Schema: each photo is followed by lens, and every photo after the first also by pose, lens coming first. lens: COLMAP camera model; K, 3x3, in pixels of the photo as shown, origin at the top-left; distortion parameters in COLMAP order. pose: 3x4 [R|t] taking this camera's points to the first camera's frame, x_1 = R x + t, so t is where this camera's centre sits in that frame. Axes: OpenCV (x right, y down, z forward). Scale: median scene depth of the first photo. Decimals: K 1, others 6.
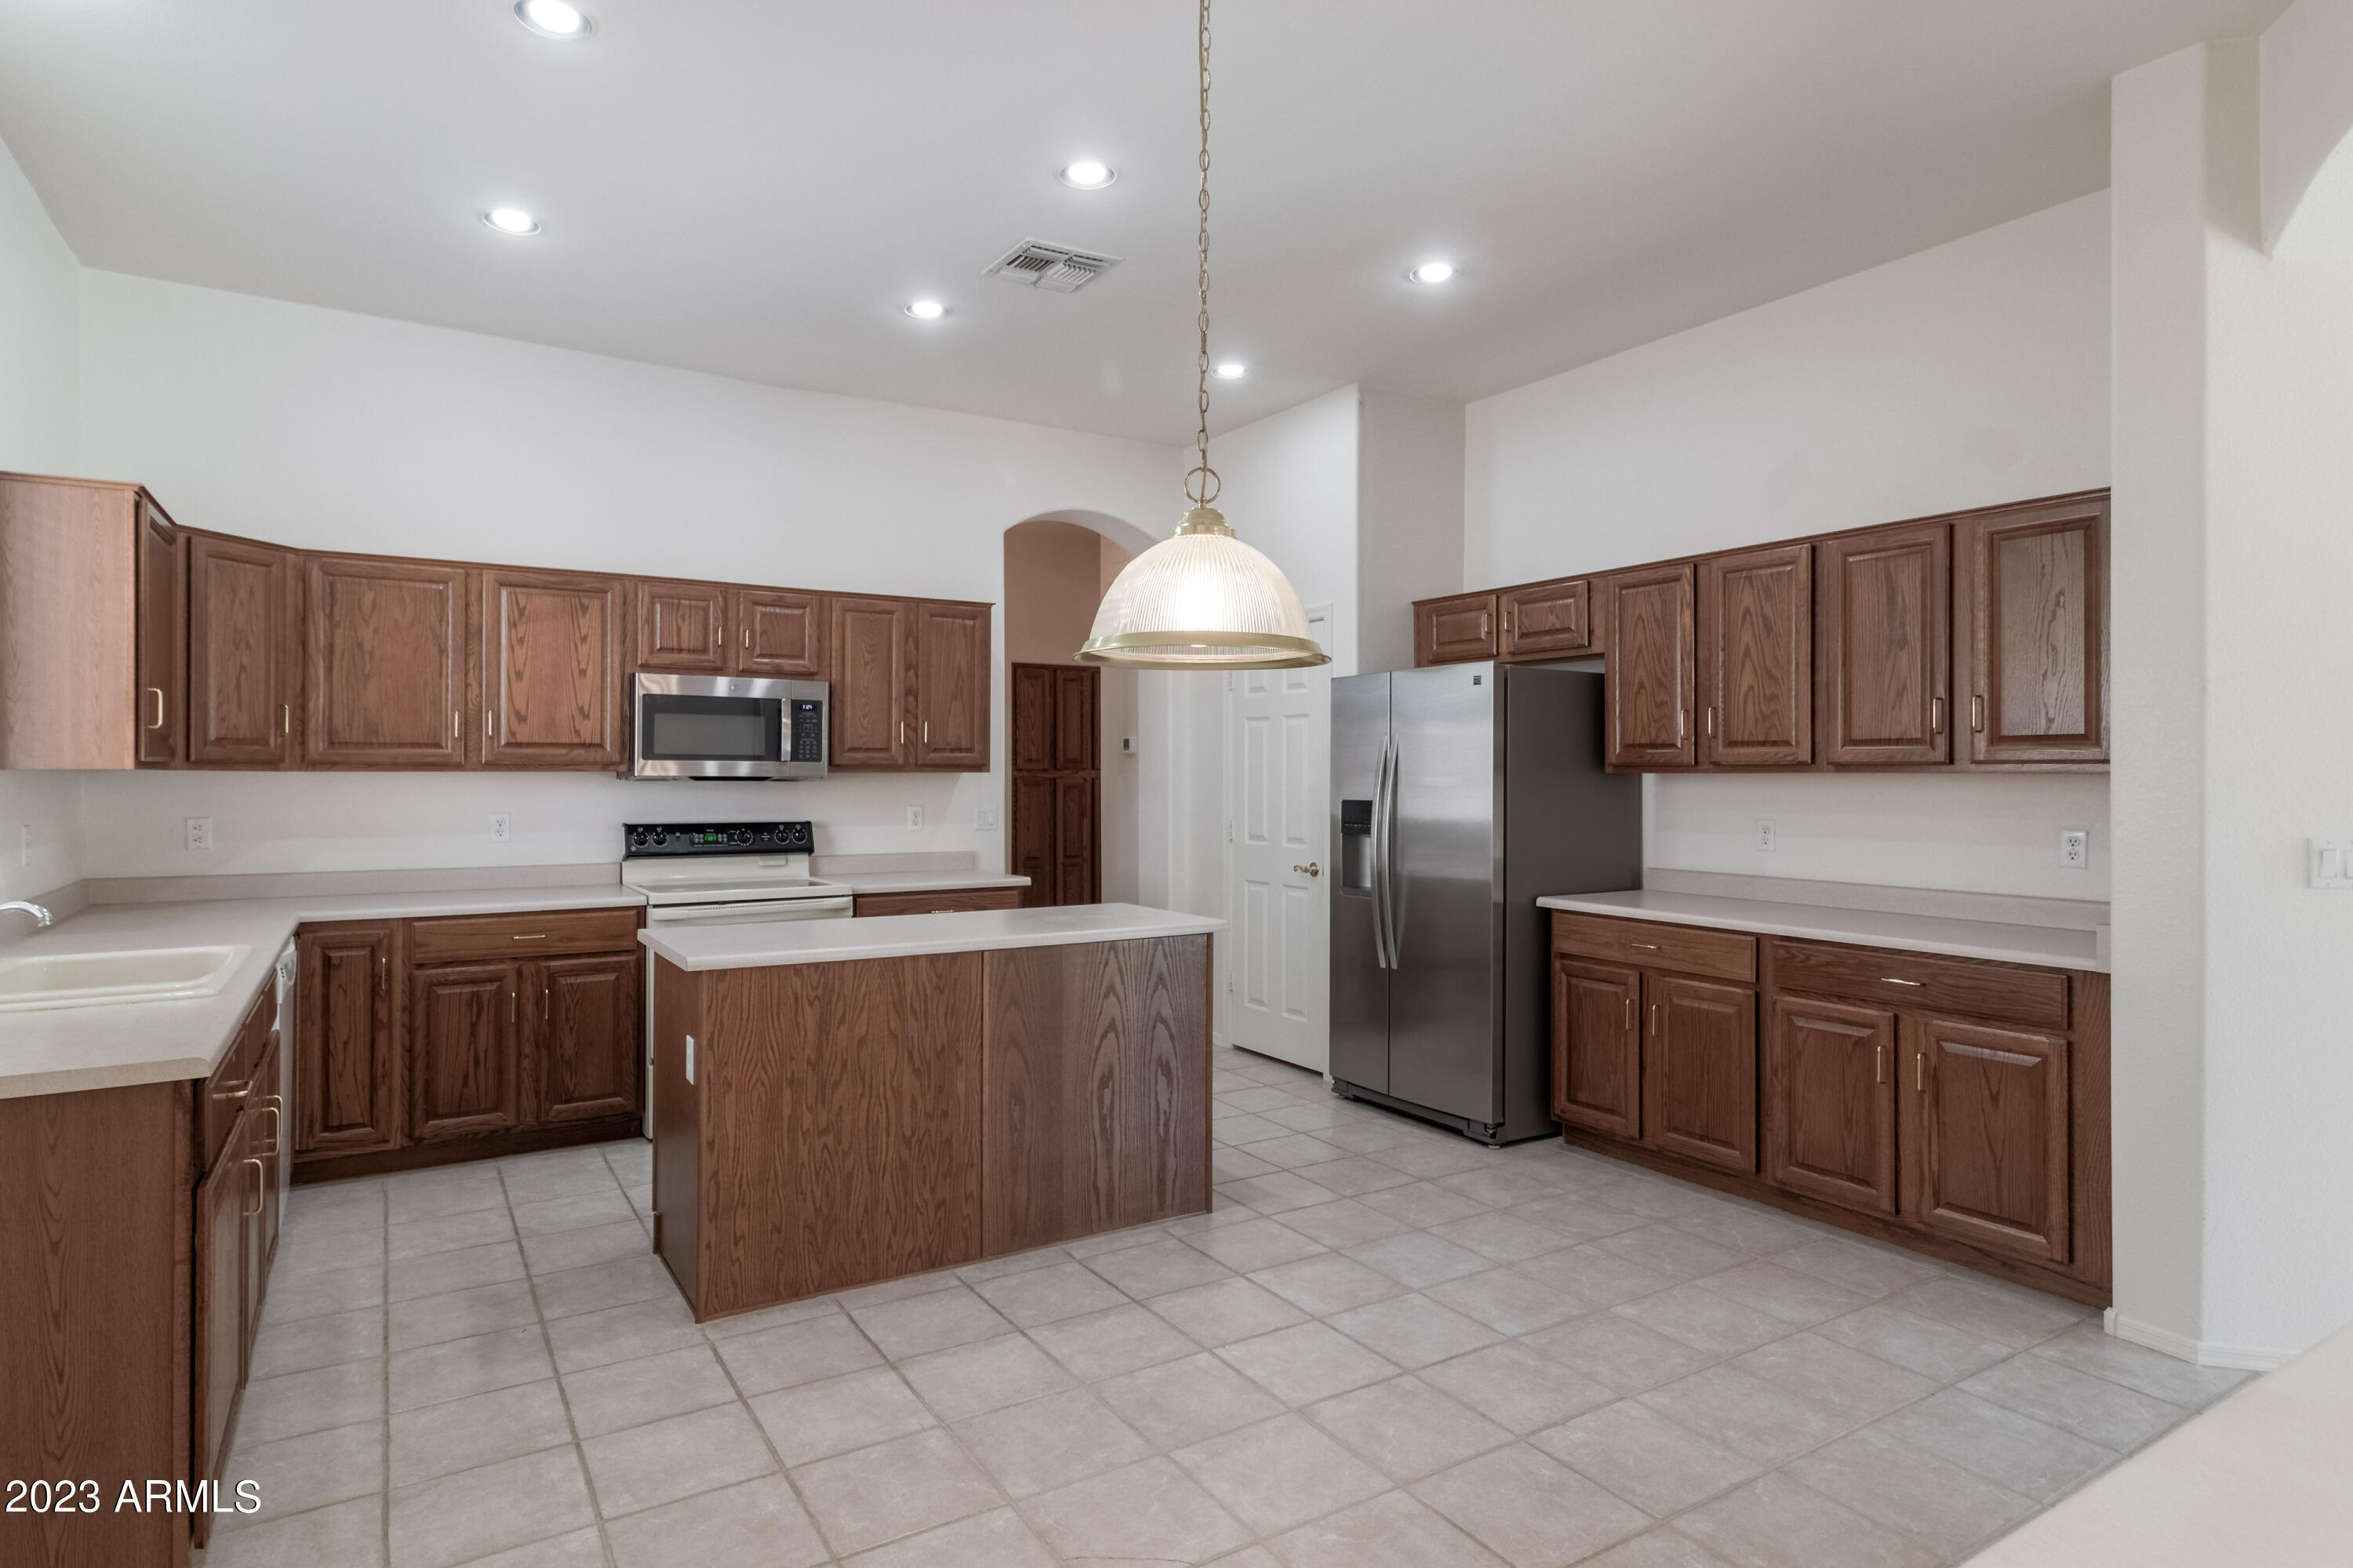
lens RADIAL K [[1257.4, 0, 1149.2], [0, 1257.4, 779.6], [0, 0, 1]] dist [0.003688, 0.000465]
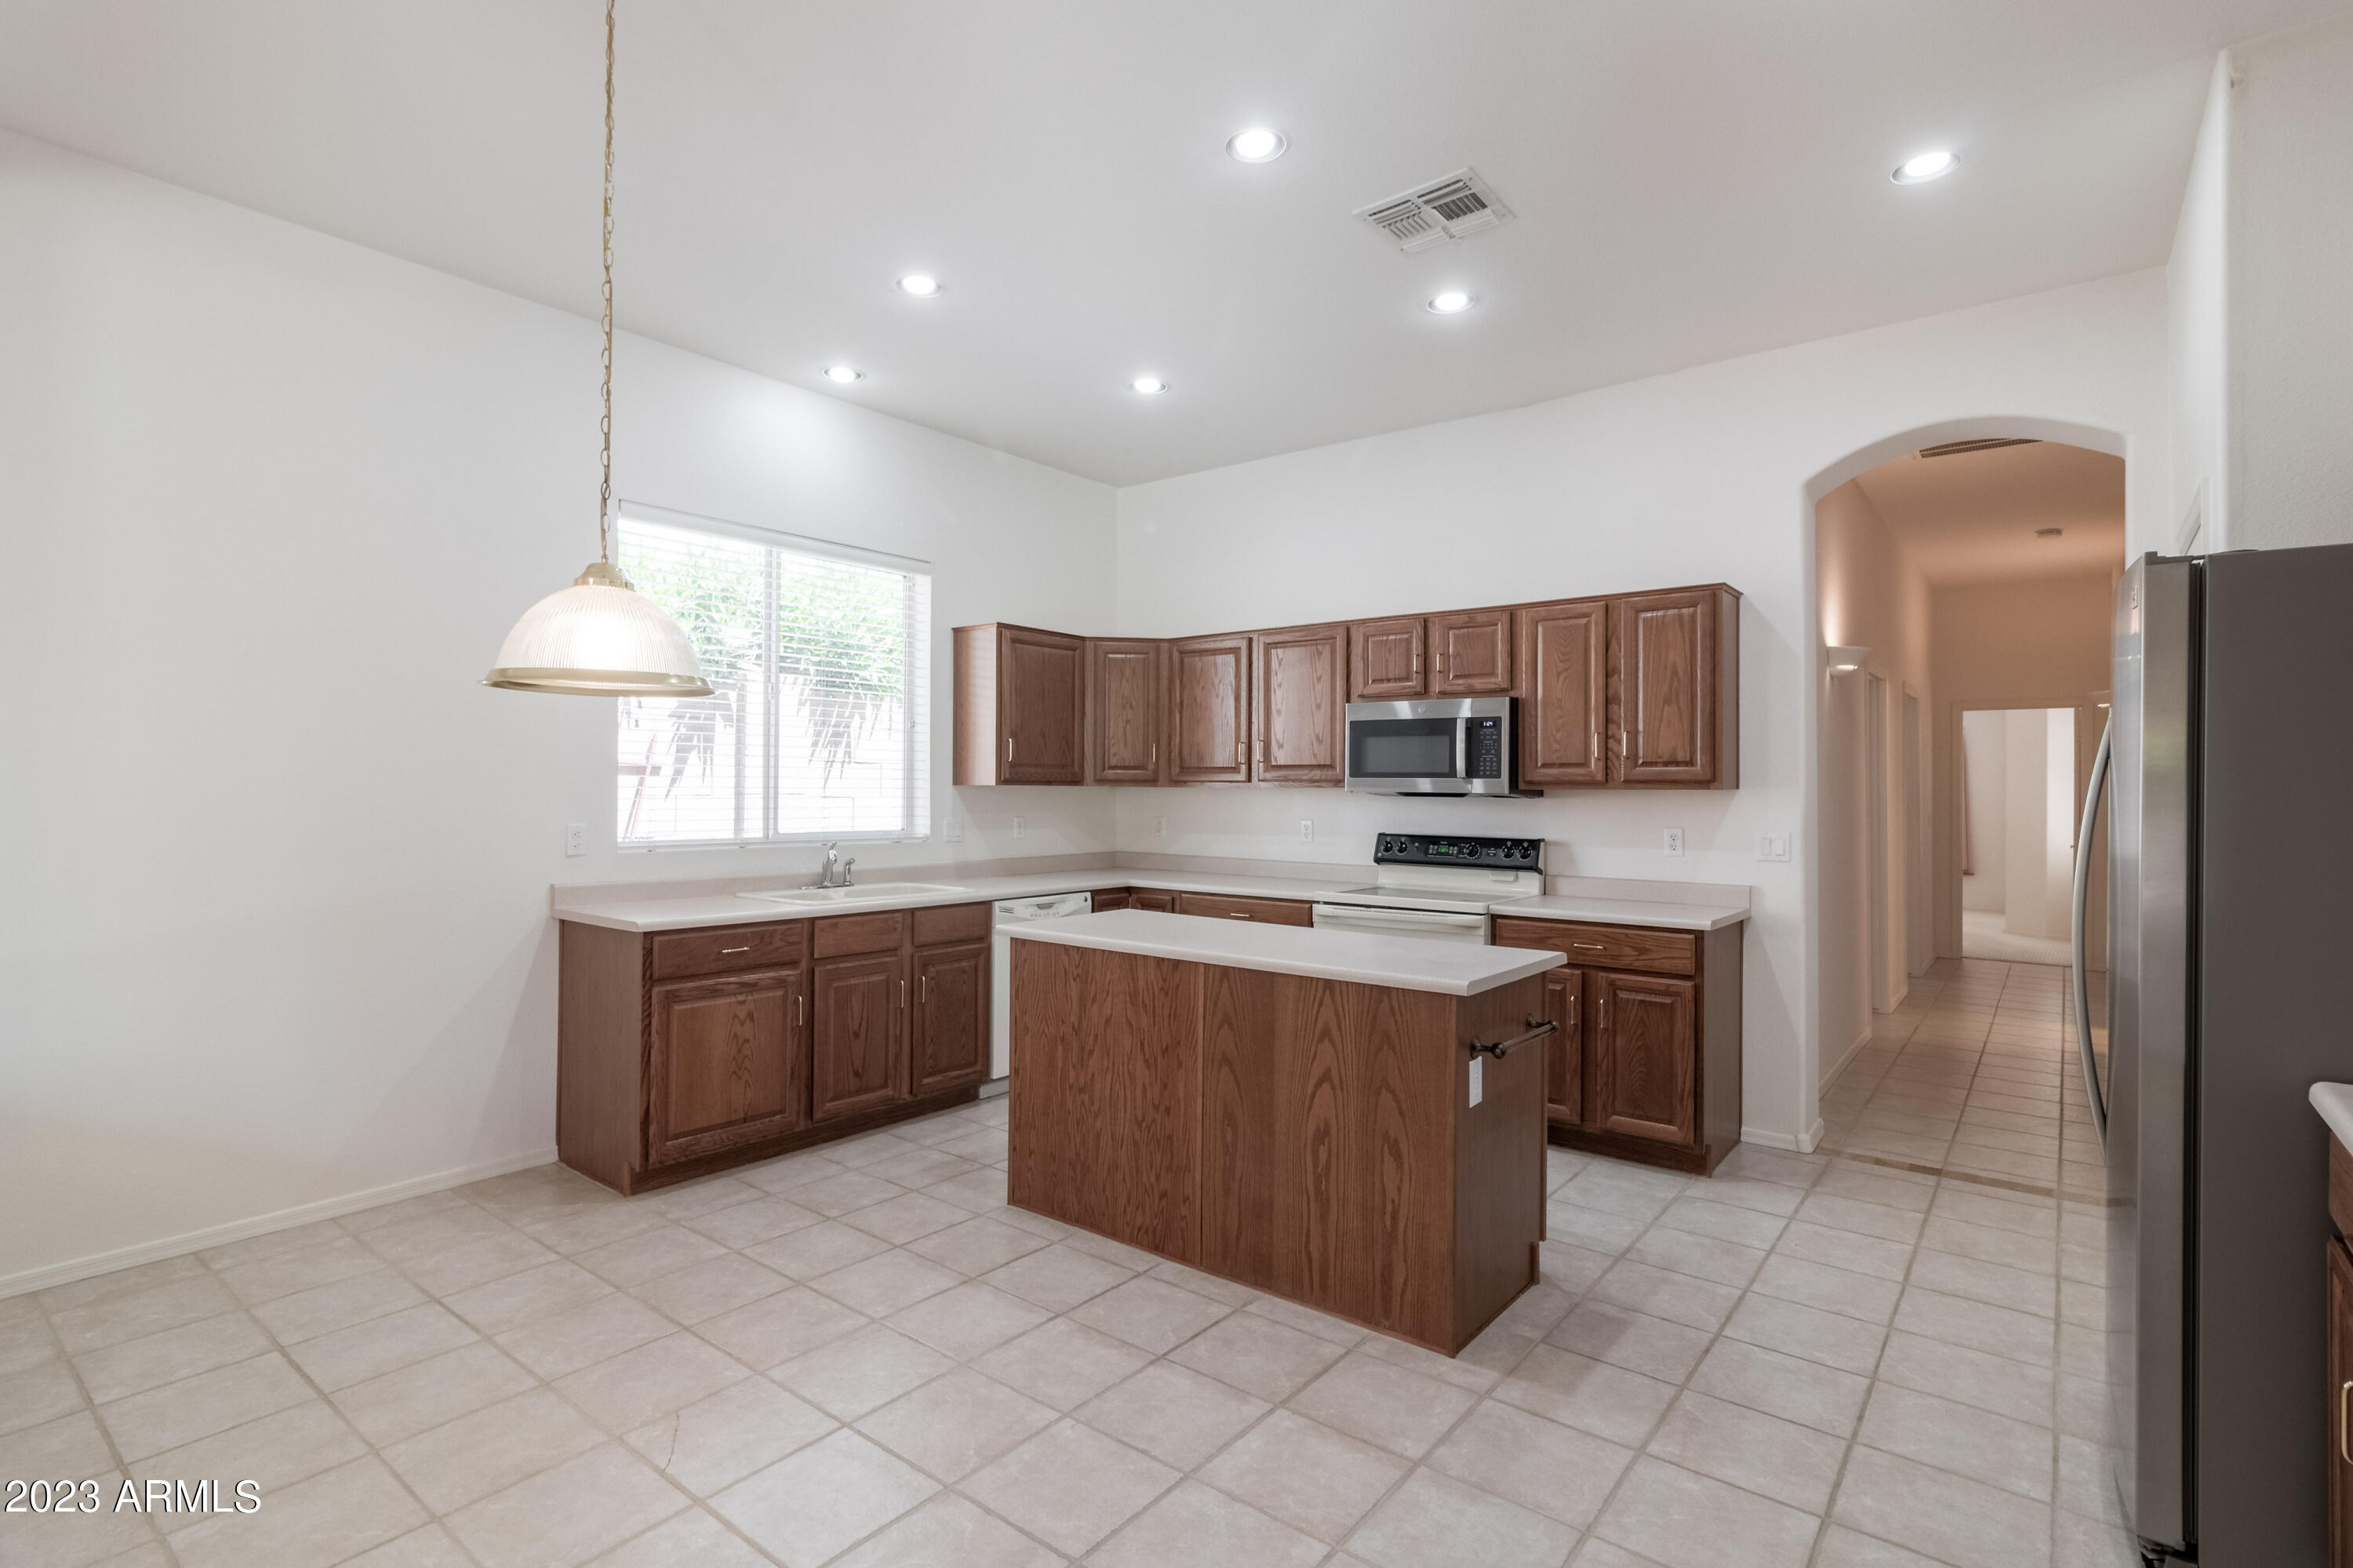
lens RADIAL K [[1123.4, 0, 1150.6], [0, 1123.4, 786.6], [0, 0, 1]] dist [0.000378, 0.000091]
pose [[0.333998, -0.000744, -0.942574, 0.560000], [-0.010378, 0.999936, -0.004466, -0.000955], [0.942517, 0.011273, 0.333968, 0.519825]]
